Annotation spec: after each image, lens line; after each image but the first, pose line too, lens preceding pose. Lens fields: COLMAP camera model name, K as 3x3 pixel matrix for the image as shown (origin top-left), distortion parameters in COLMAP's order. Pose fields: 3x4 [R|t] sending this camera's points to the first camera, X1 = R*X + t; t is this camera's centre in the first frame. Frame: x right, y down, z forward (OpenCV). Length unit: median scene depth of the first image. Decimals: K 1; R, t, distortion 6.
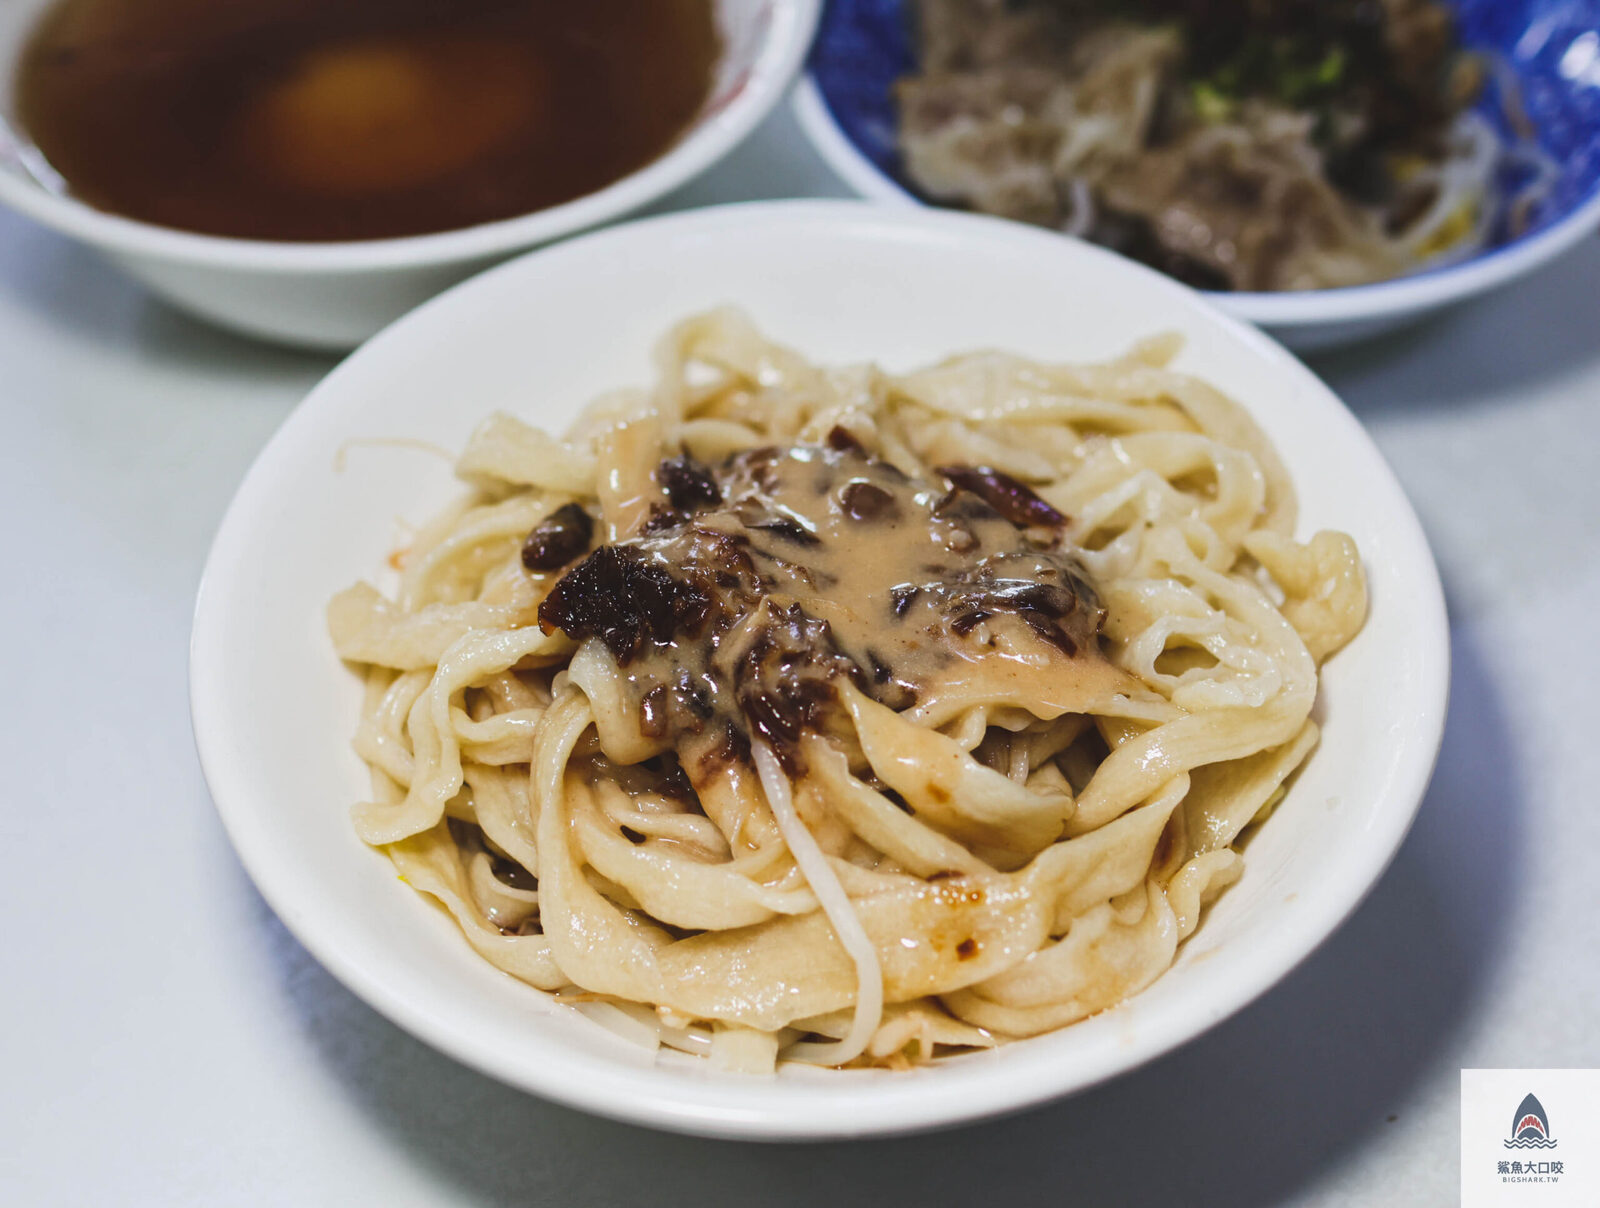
lens RADIAL K [[2752.9, 0, 799.0], [0, 2752.9, 603.9], [0, 0, 1]] dist [-0.018807, -0.079831]
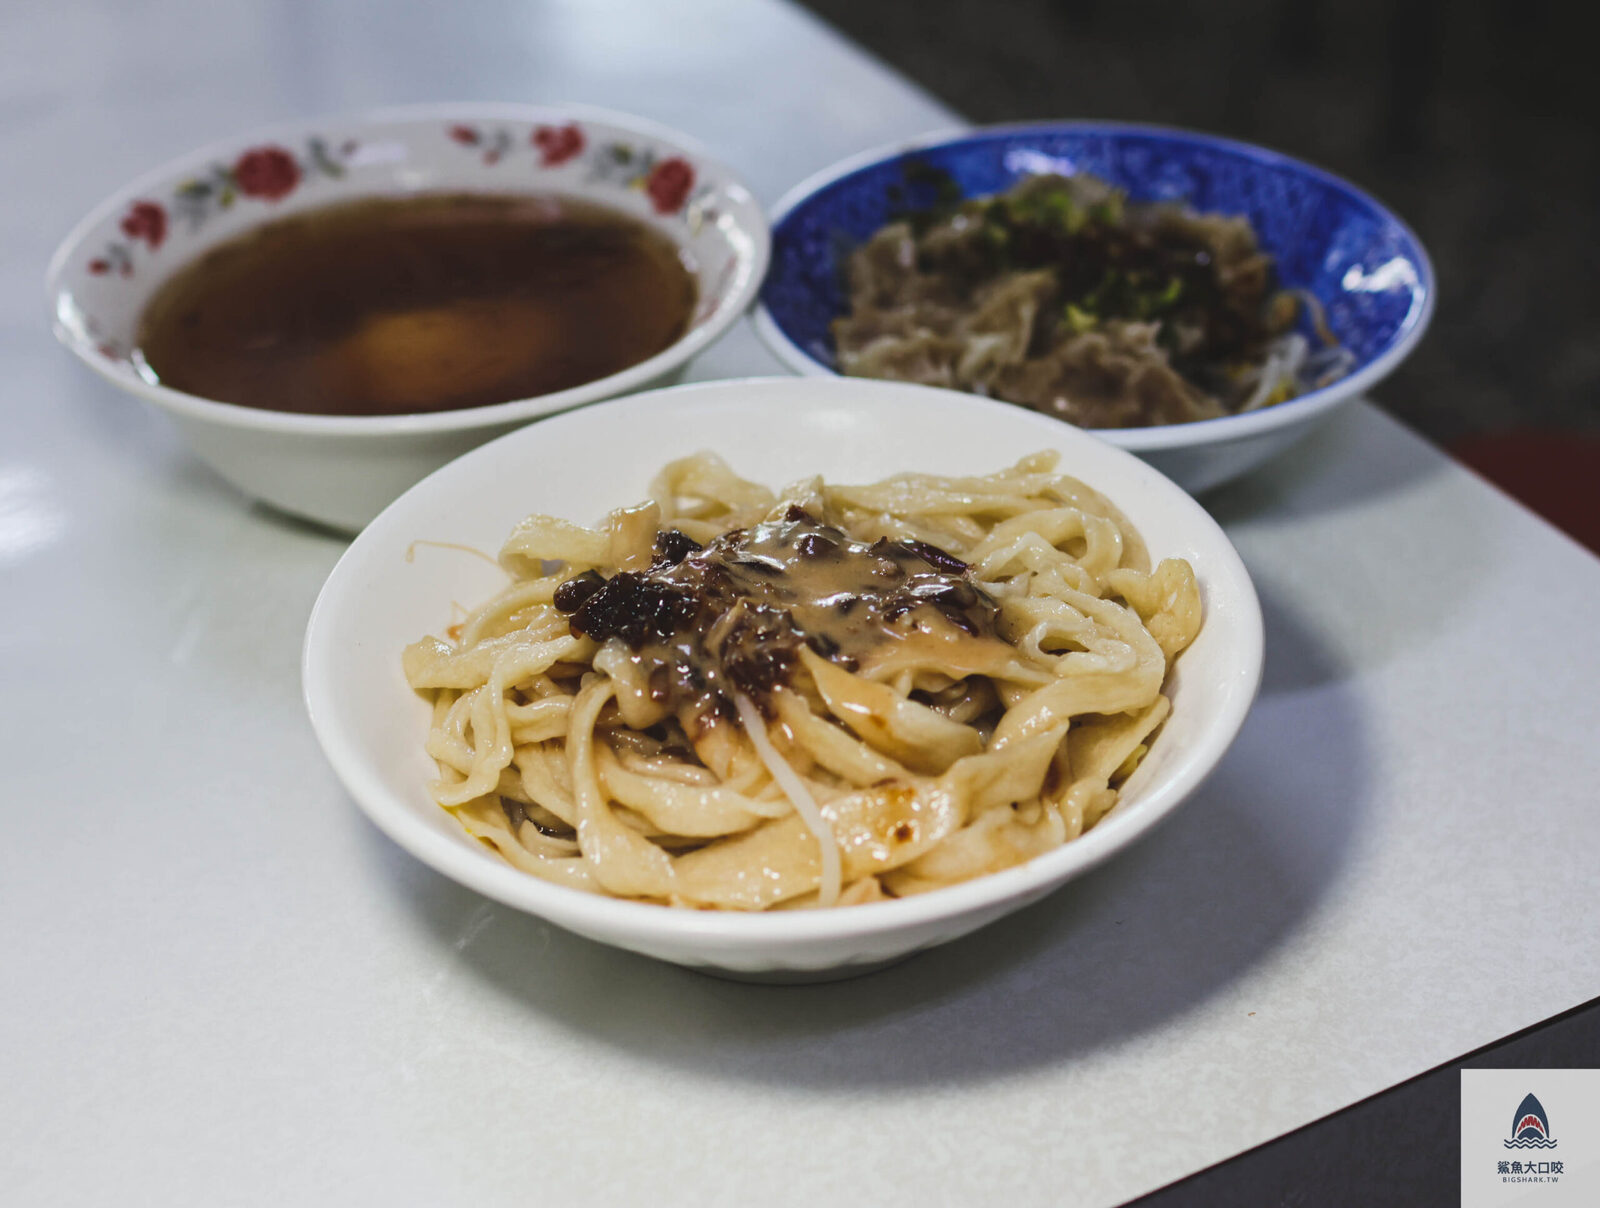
lens RADIAL K [[2752.9, 0, 799.0], [0, 2752.9, 603.9], [0, 0, 1]] dist [-0.018807, -0.079831]
pose [[0.999366, -0.032363, 0.014856, -0.004454], [0.034738, 0.977758, -0.206838, 0.266261], [-0.007832, 0.207223, 0.978262, -0.284976]]
